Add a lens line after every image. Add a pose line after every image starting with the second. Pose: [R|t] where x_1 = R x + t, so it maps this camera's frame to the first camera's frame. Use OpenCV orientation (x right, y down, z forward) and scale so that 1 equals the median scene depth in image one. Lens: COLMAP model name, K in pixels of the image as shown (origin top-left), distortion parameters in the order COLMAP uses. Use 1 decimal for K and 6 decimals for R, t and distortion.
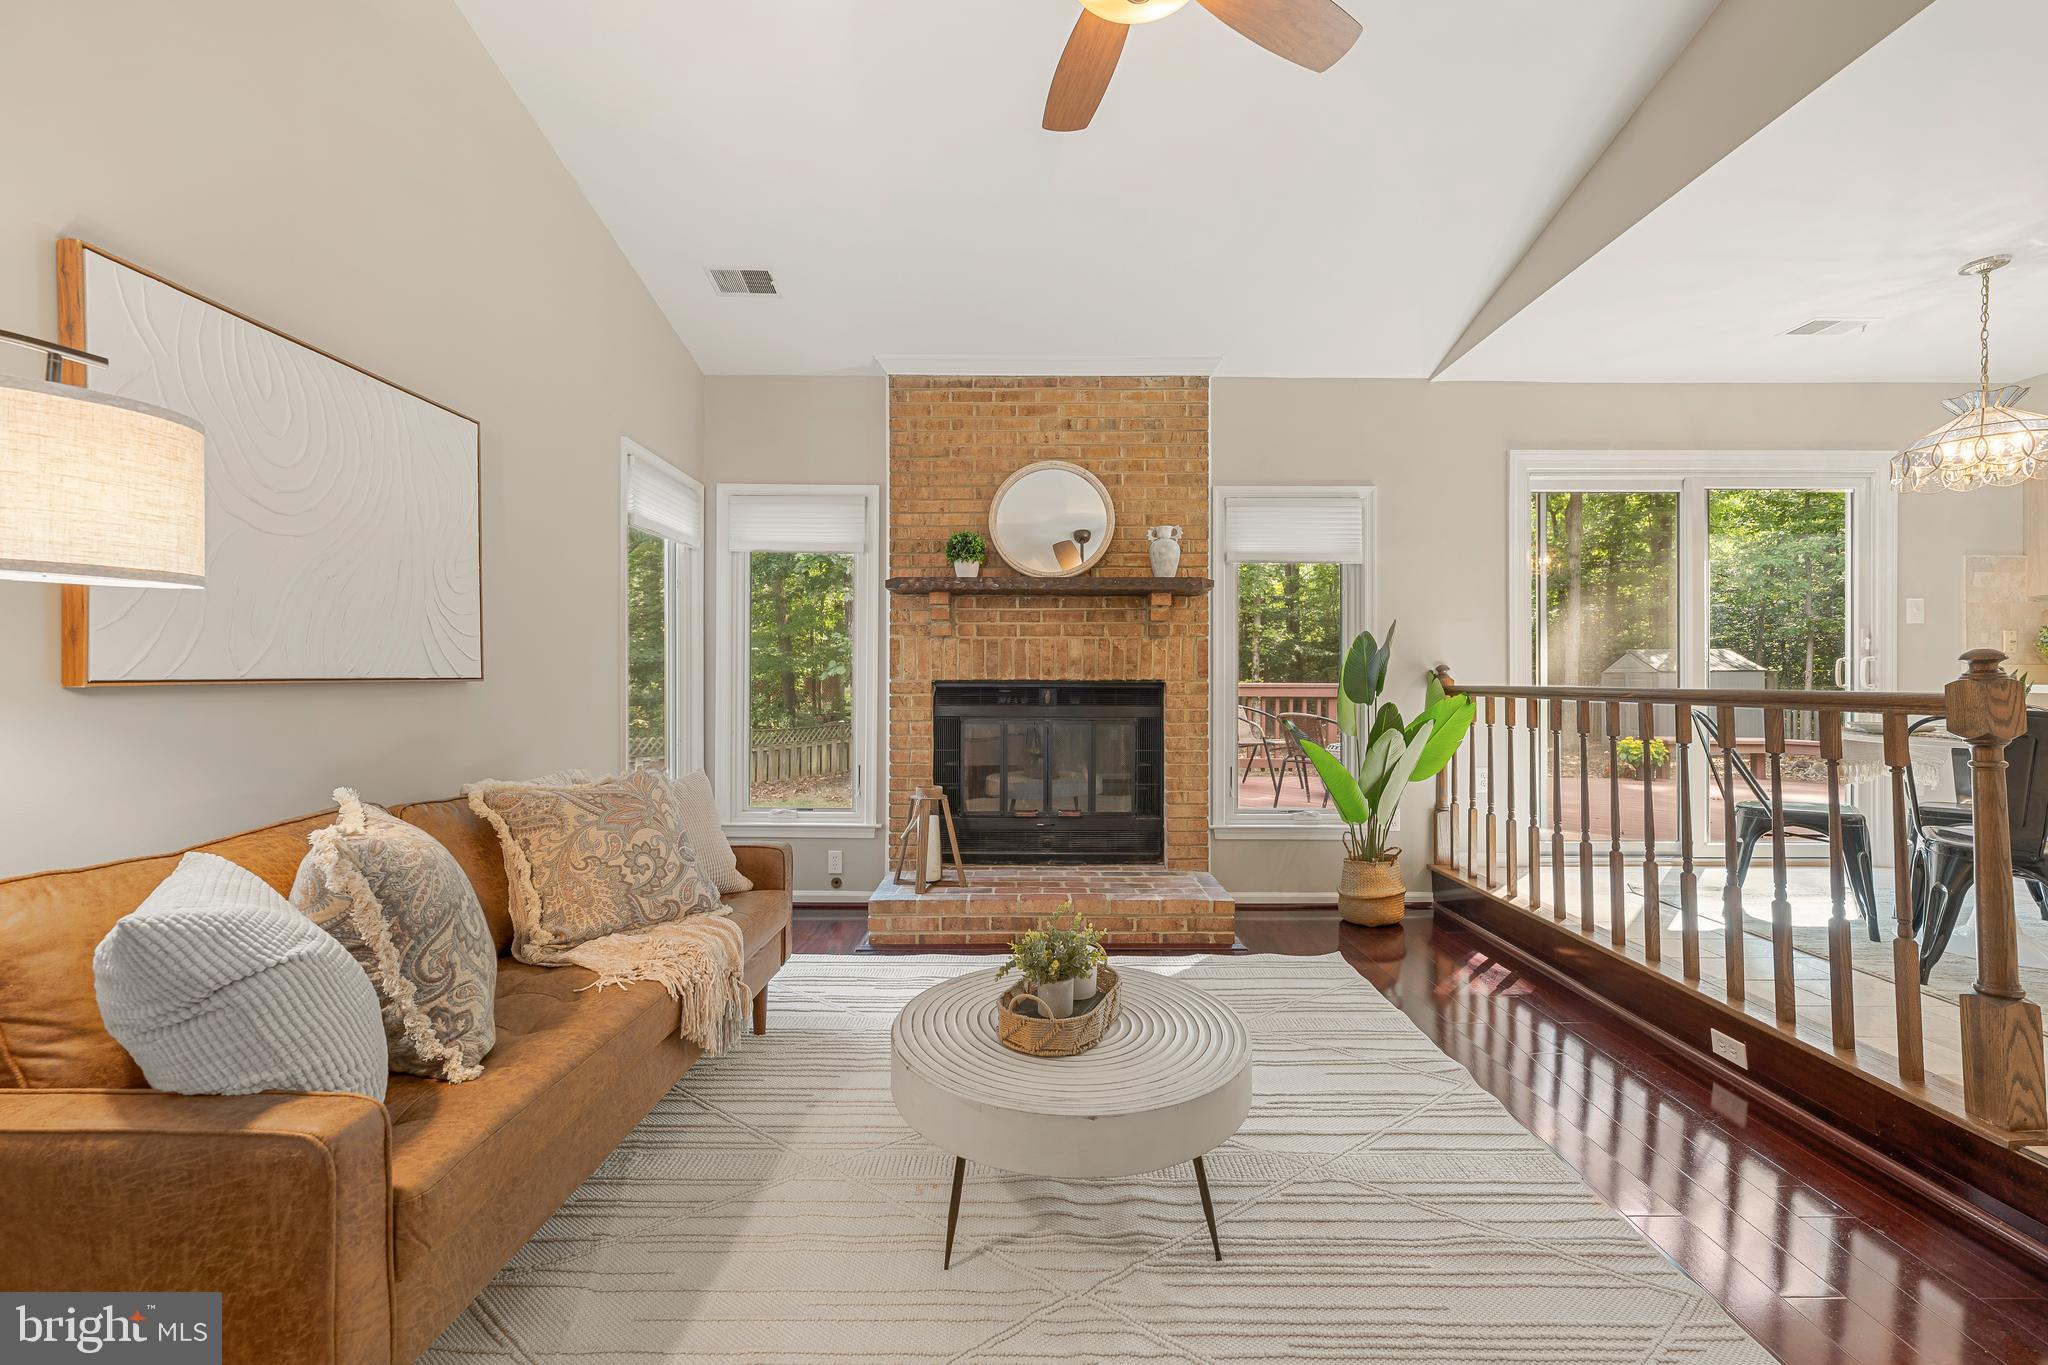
lens RADIAL K [[827.9, 0, 1024.0], [0, 827.9, 682.5], [0, 0, 1]] dist [-0.000143, 0.000020]
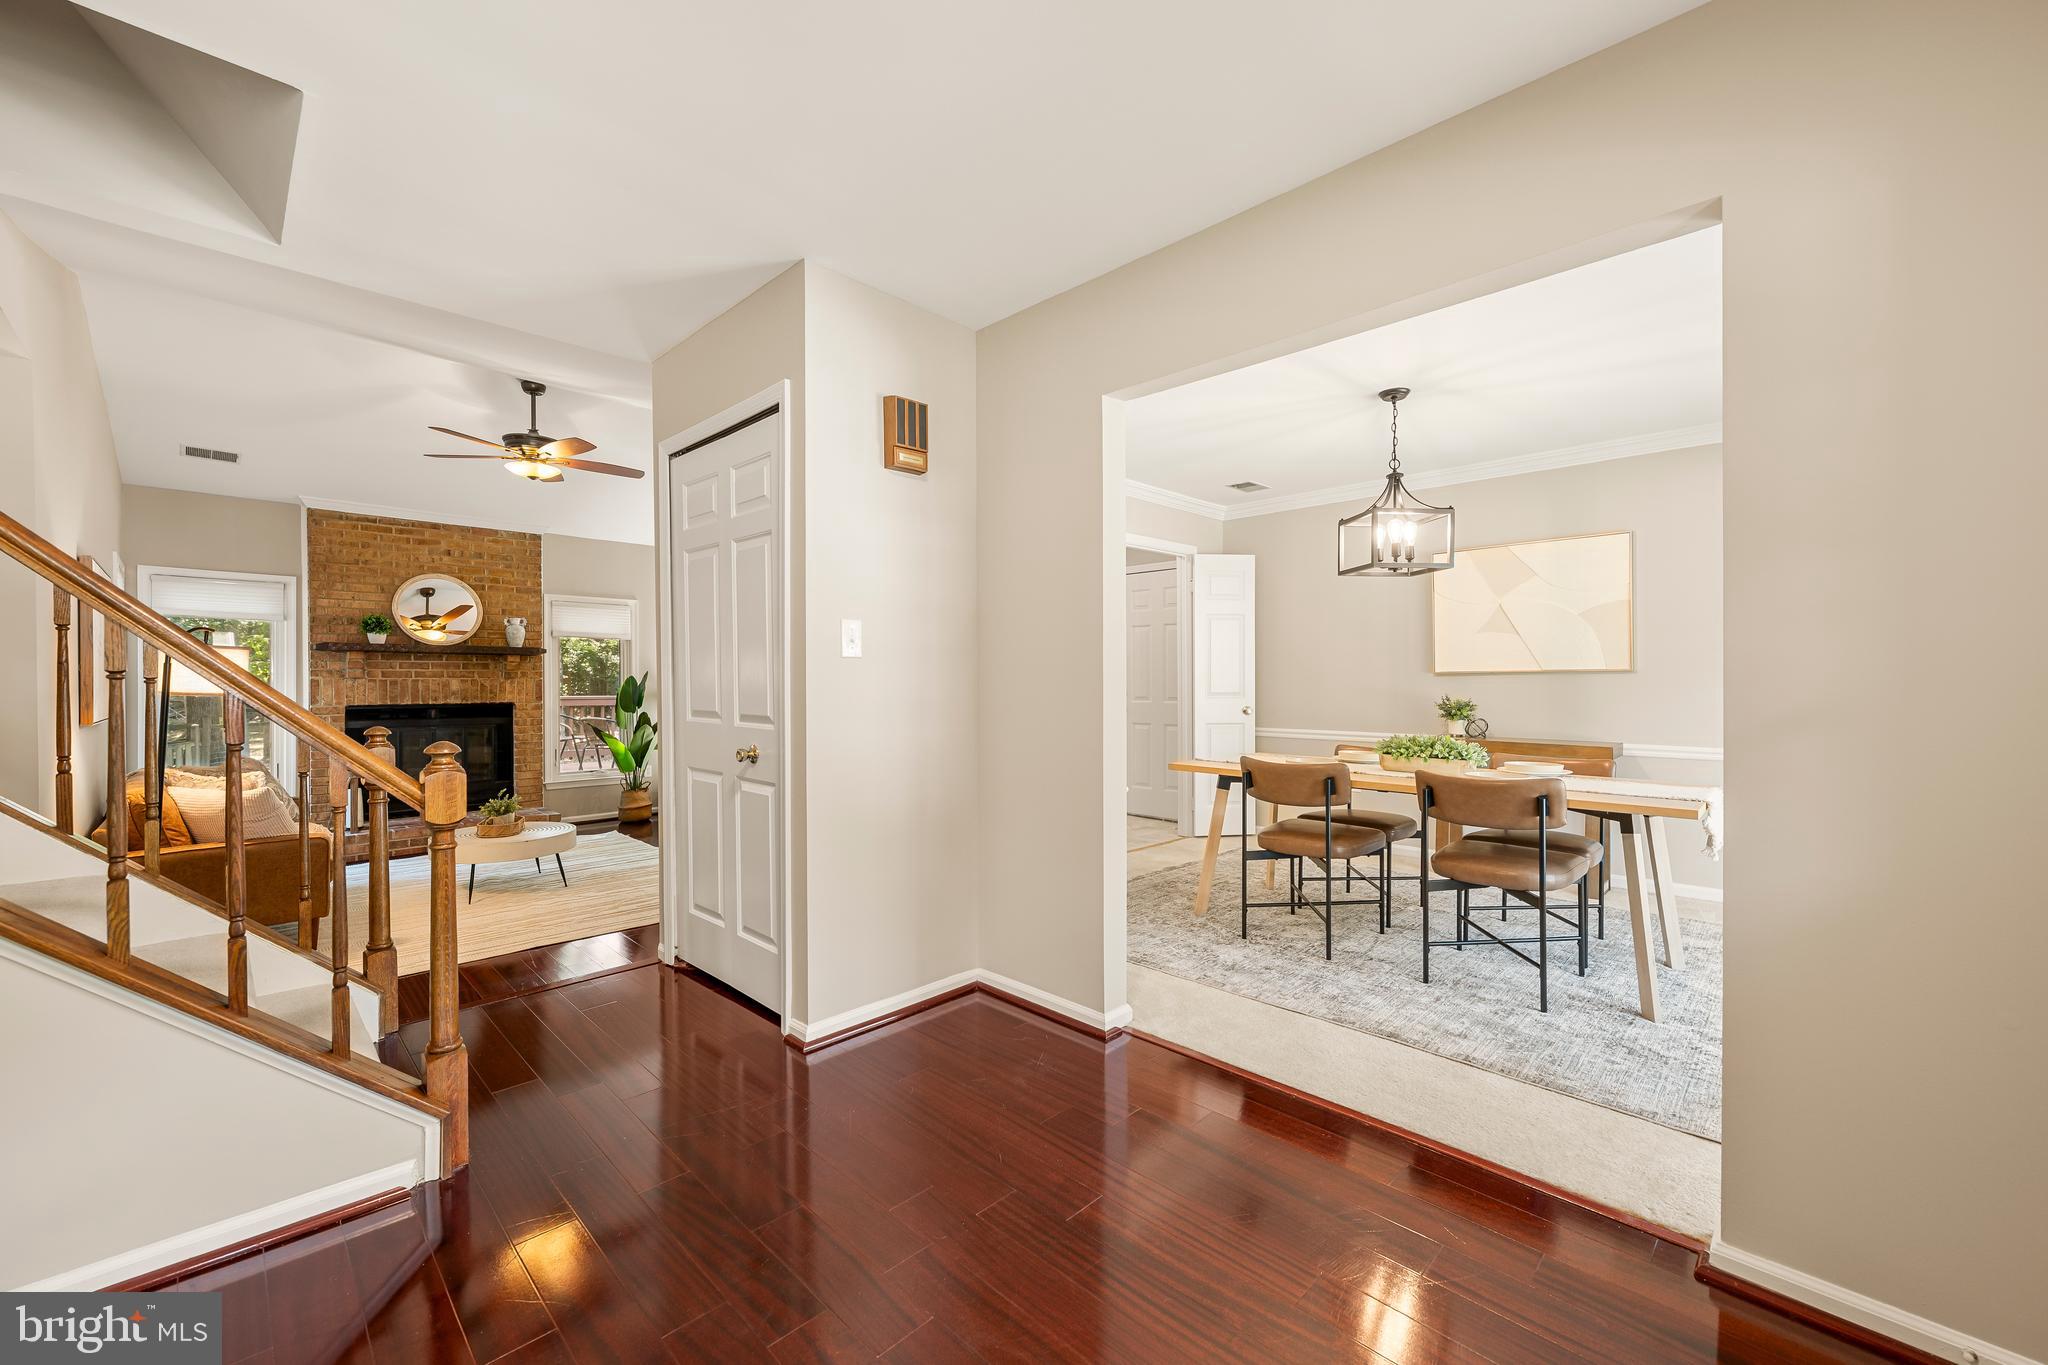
lens RADIAL K [[815.8, 0, 1018.2], [0, 815.8, 682.7], [0, 0, 1]] dist [0.001430, 0.000388]
pose [[0.705332, -0.003470, 0.708869, -0.310117], [0.003170, 0.999993, 0.001740, -0.045018], [-0.708870, 0.001020, 0.705338, -1.004641]]
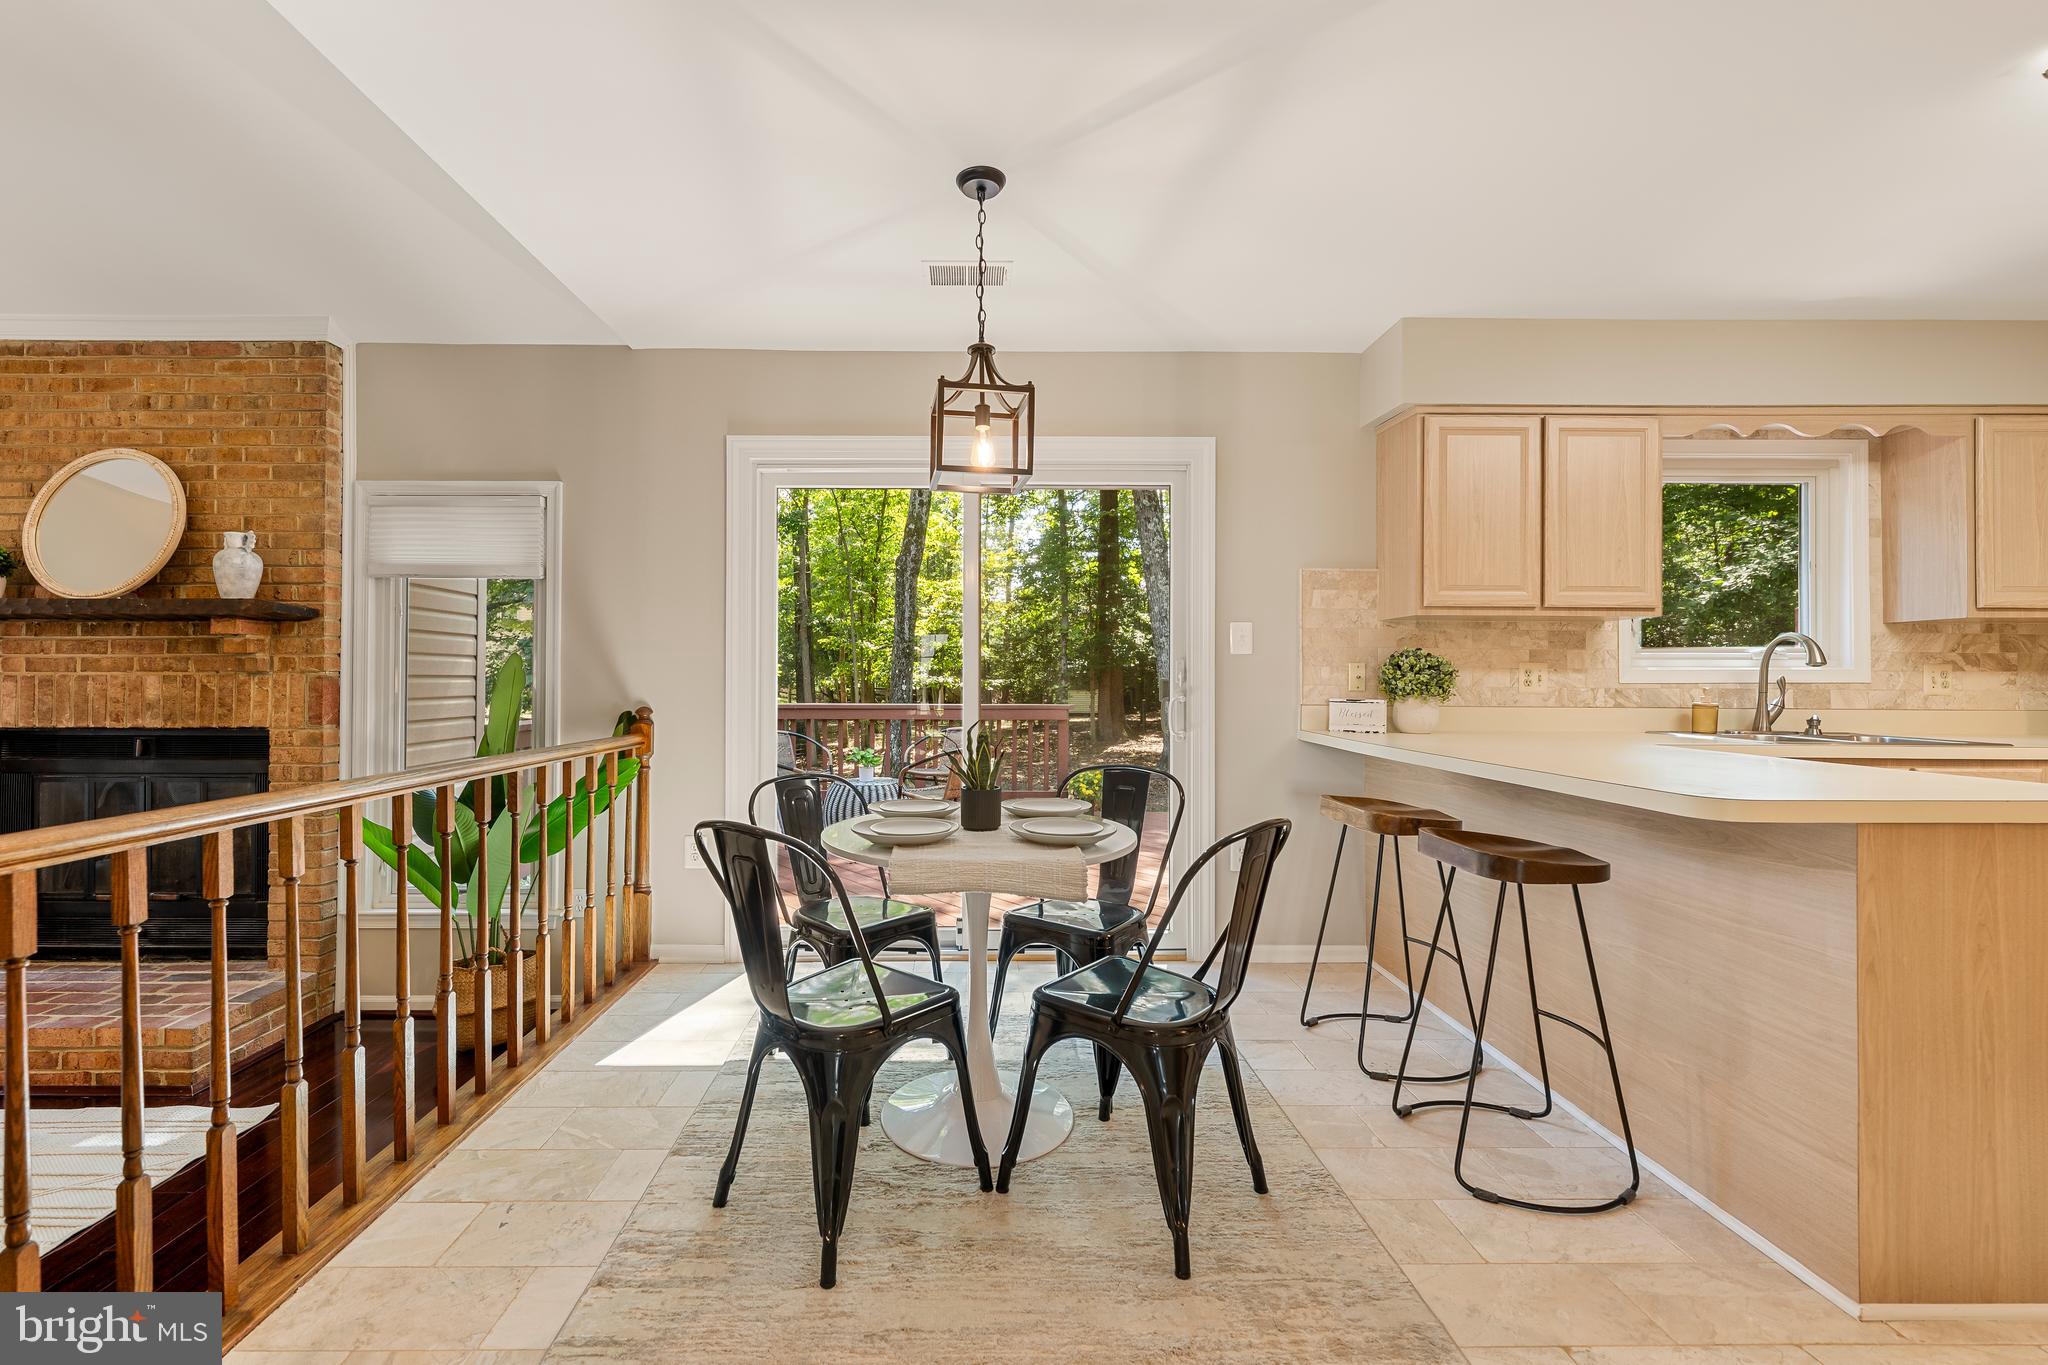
lens RADIAL K [[863.1, 0, 974.9], [0, 863.1, 677.3], [0, 0, 1]] dist [-0.001248, -0.000028]
pose [[0.999938, -0.000881, 0.011108, 0.831319], [0.000914, 0.999995, -0.002977, -0.047651], [-0.011106, 0.002987, 0.999934, 0.173972]]
